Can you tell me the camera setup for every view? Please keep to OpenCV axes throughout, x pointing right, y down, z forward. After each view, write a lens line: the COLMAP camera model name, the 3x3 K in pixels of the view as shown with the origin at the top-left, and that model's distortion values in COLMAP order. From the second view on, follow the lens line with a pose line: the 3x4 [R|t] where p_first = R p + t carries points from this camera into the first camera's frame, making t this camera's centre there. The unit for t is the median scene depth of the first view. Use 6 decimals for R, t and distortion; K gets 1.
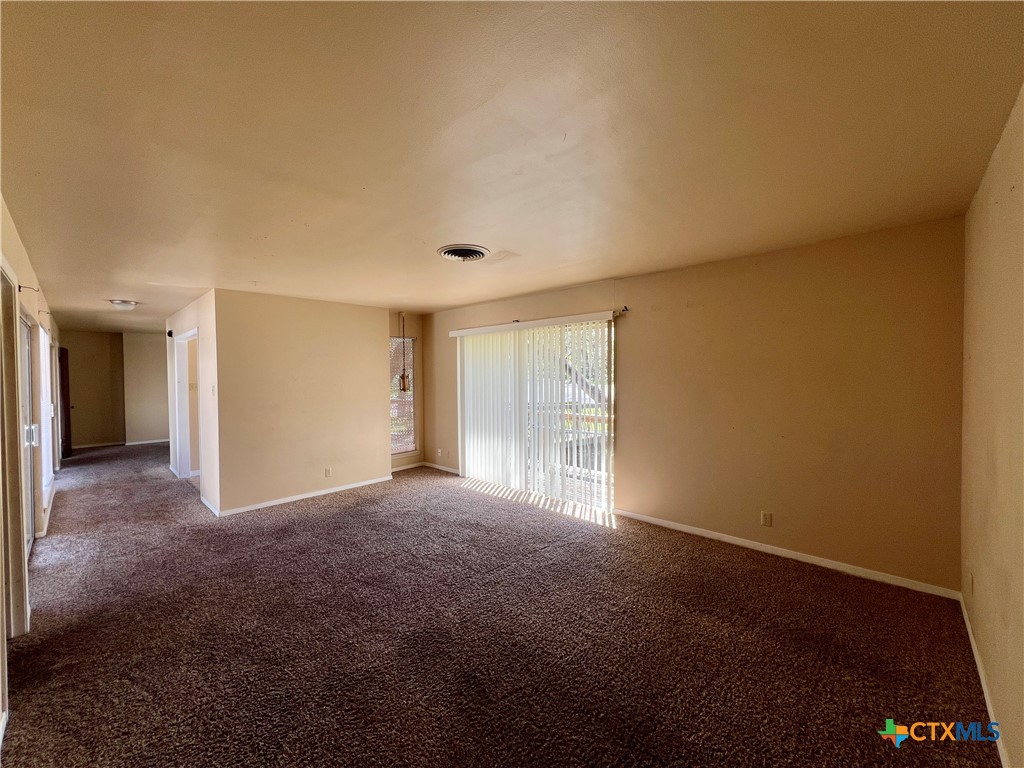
lens RADIAL K [[409.7, 0, 512.9], [0, 409.7, 379.5], [0, 0, 1]] dist [-0.000368, -0.000032]
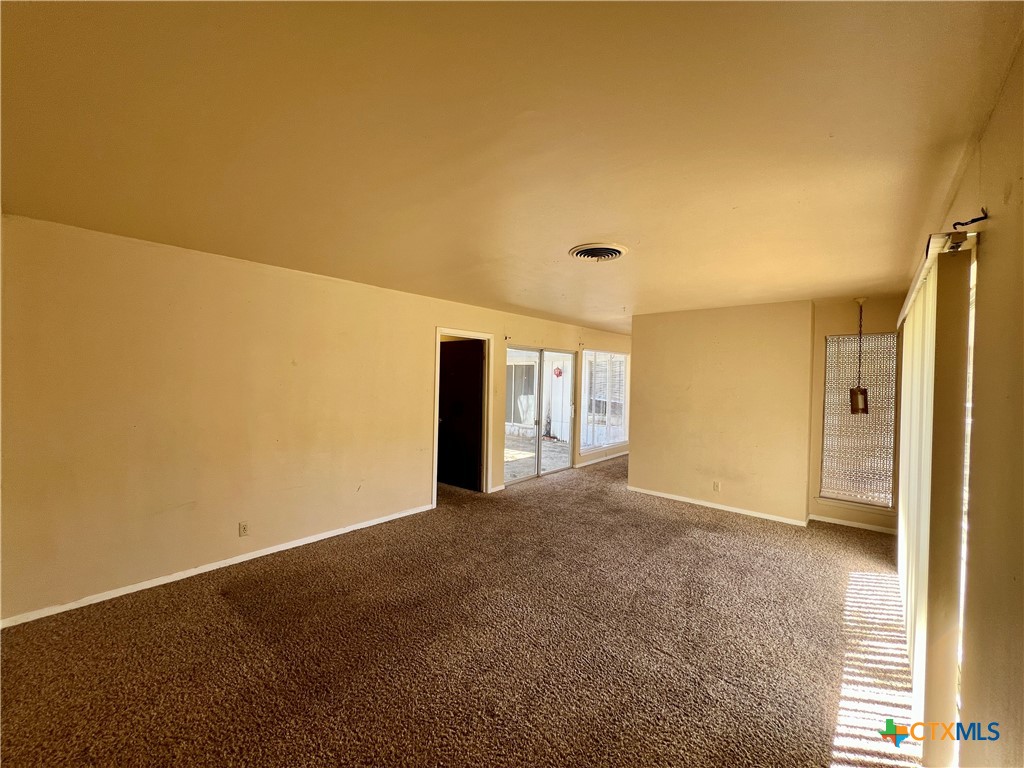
lens RADIAL K [[409.7, 0, 512.9], [0, 409.7, 379.5], [0, 0, 1]] dist [-0.000368, -0.000032]
pose [[0.033597, 0.017510, -0.999282, 0.574433], [-0.040738, 0.999040, 0.016136, -0.022674], [0.998605, 0.040167, 0.034278, 0.572922]]
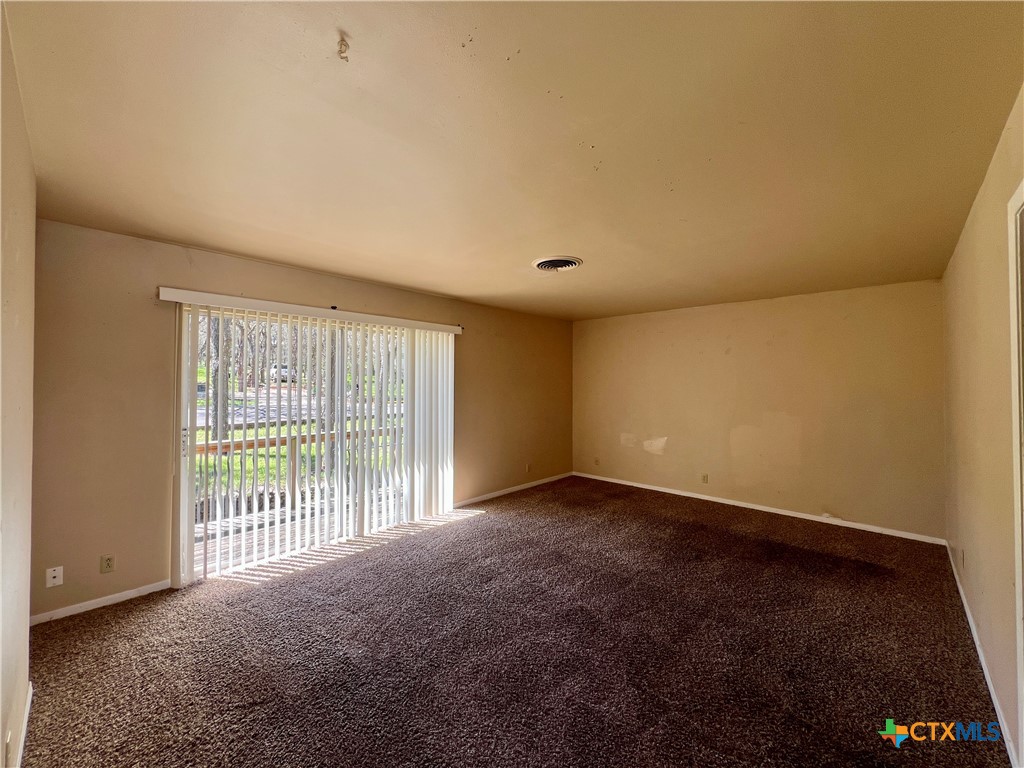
lens RADIAL K [[409.7, 0, 512.9], [0, 409.7, 379.5], [0, 0, 1]] dist [-0.000368, -0.000032]
pose [[-0.003318, 0.022018, 0.999752, -0.837275], [0.015203, 0.999643, -0.021965, 0.005732], [-0.999879, 0.015126, -0.003652, 0.810194]]
